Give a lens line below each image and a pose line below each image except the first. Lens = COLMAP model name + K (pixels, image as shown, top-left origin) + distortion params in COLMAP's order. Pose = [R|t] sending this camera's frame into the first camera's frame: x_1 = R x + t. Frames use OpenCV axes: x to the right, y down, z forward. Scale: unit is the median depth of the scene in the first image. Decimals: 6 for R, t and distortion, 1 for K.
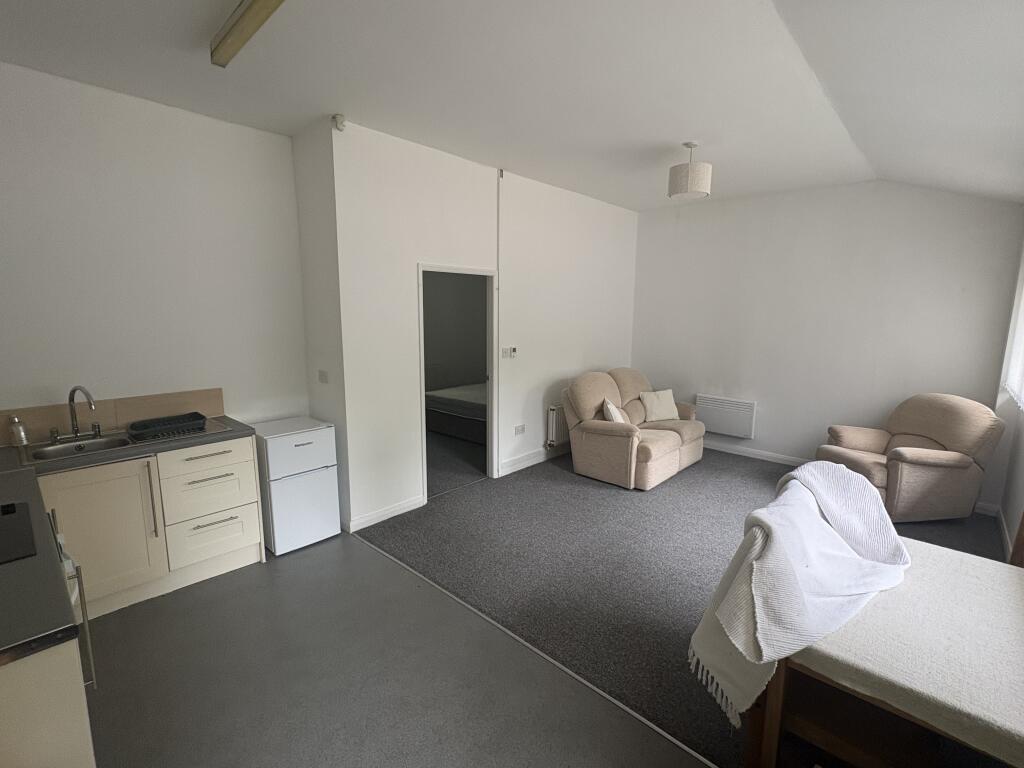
lens RADIAL K [[474.9, 0, 509.1], [0, 474.9, 384.6], [0, 0, 1]] dist [-0.000674, 0.000108]
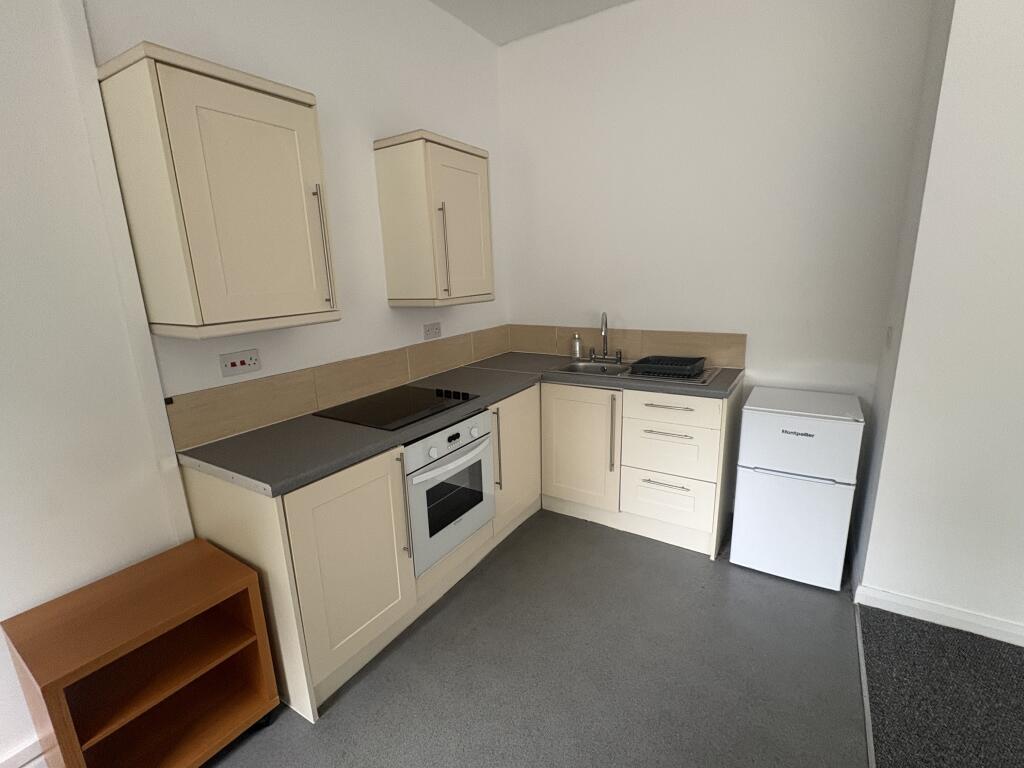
lens RADIAL K [[474.9, 0, 509.1], [0, 474.9, 384.6], [0, 0, 1]] dist [-0.000674, 0.000108]
pose [[0.198917, 0.220377, -0.954917, 0.105090], [-0.123439, 0.972262, 0.198667, -0.022244], [0.972211, 0.078356, 0.220602, 0.491800]]
